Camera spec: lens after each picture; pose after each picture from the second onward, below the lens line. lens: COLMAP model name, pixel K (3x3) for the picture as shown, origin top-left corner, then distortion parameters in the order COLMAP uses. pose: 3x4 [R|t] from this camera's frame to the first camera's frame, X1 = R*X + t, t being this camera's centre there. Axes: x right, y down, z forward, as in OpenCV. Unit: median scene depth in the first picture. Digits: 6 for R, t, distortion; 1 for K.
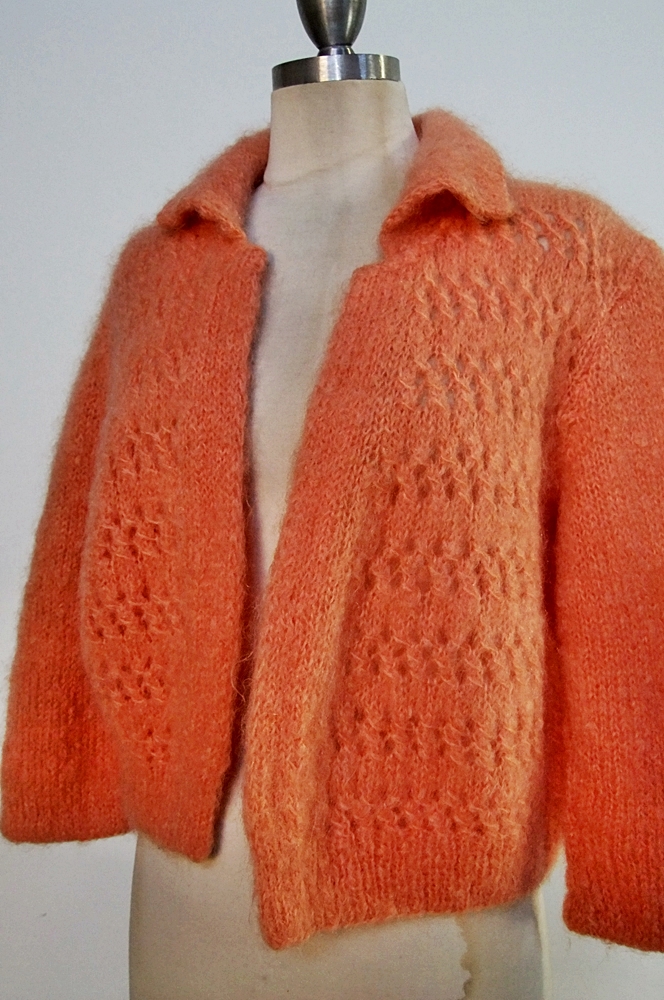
lens RADIAL K [[778.0, 0, 332.0], [0, 778.0, 500.0], [0, 0, 1]] dist [-0.049695, 0.006721]
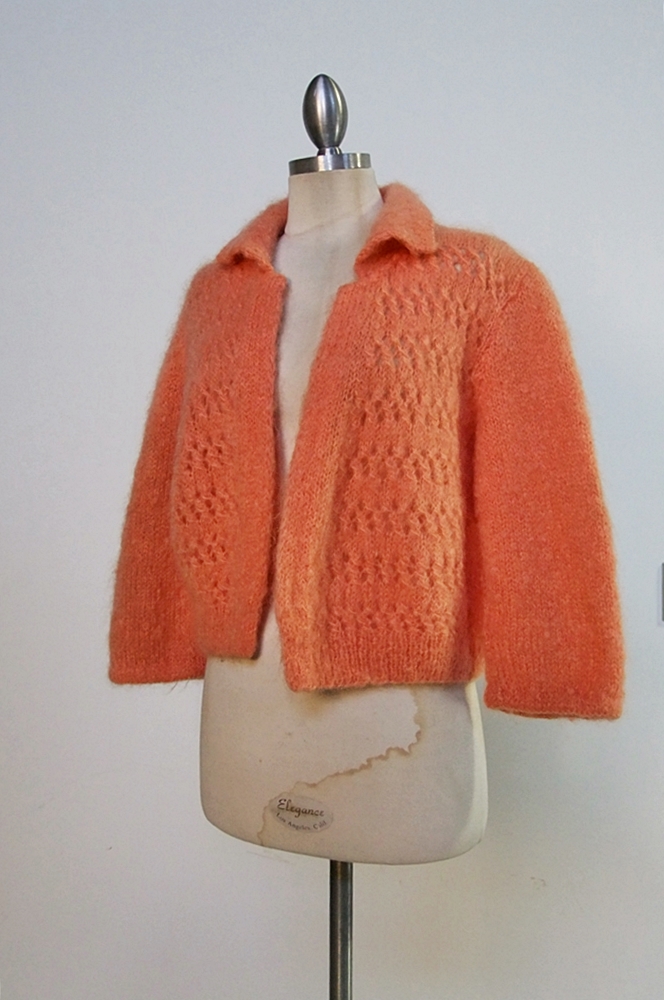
lens RADIAL K [[778.0, 0, 332.0], [0, 778.0, 500.0], [0, 0, 1]] dist [-0.049695, 0.006721]
pose [[0.998887, -0.015110, -0.044686, 0.077572], [0.013601, 0.999333, -0.033894, 0.203179], [0.045168, 0.033248, 0.998426, -0.607698]]
